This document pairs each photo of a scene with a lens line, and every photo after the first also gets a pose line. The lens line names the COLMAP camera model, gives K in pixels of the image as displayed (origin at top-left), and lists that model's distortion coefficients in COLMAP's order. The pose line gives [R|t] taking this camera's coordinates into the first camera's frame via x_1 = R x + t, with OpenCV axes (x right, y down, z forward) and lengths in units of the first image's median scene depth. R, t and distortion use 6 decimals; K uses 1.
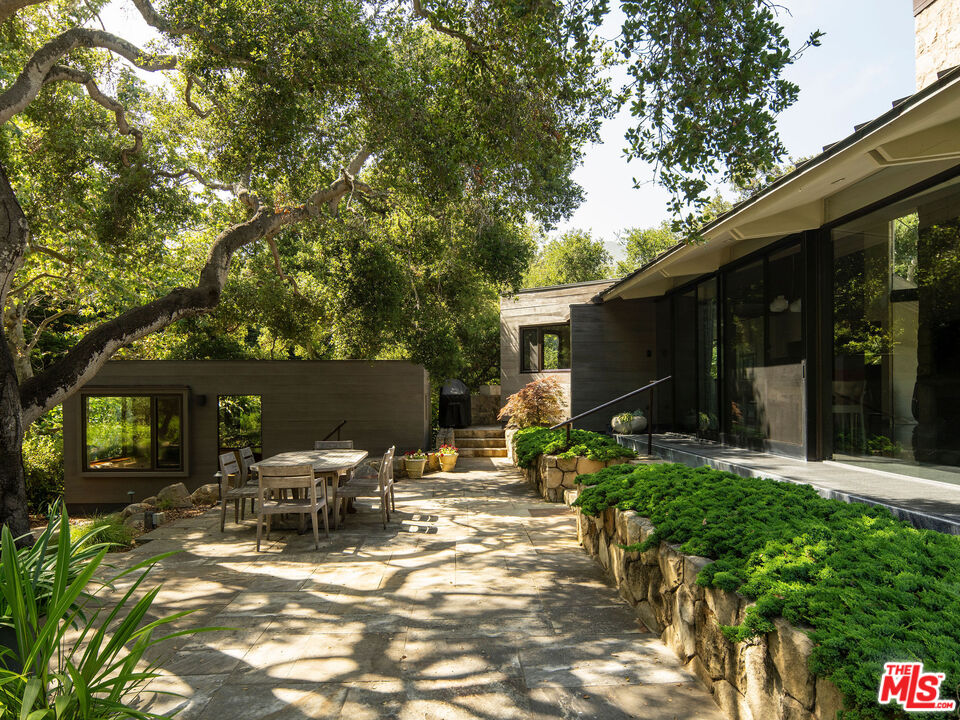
lens RADIAL K [[744.4, 0, 480.0], [0, 744.4, 360.0], [0, 0, 1]] dist [-0.005745, -0.001609]
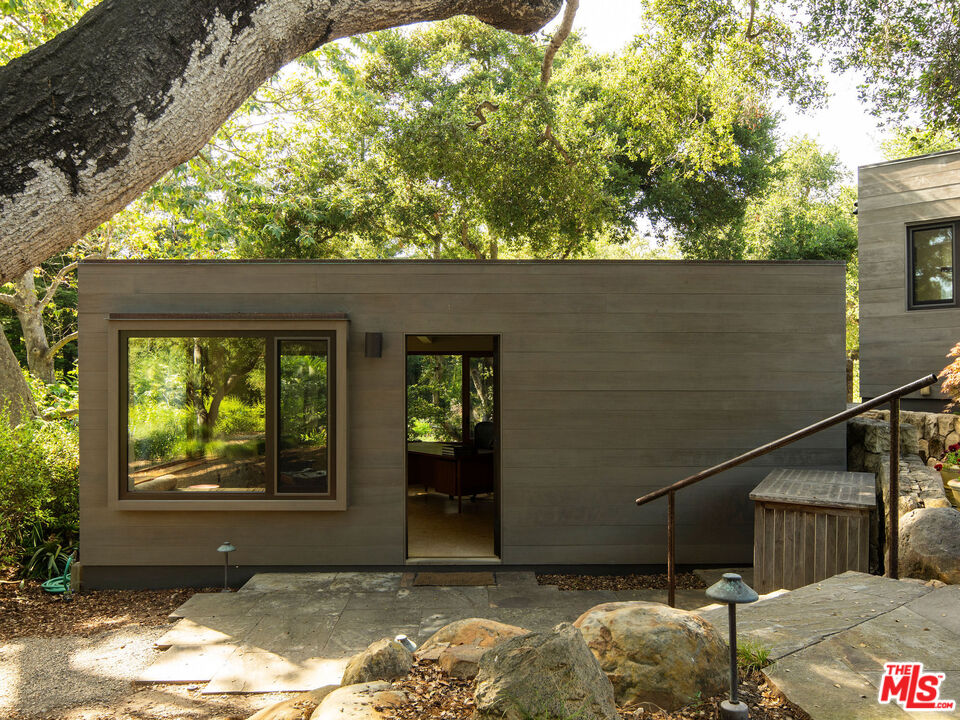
lens RADIAL K [[744.4, 0, 480.0], [0, 744.4, 360.0], [0, 0, 1]] dist [-0.005745, -0.001609]
pose [[0.999716, 0.003057, -0.023642, -0.296537], [-0.002608, 0.999816, 0.019005, 0.054005], [0.023696, -0.018938, 0.999540, 0.535595]]
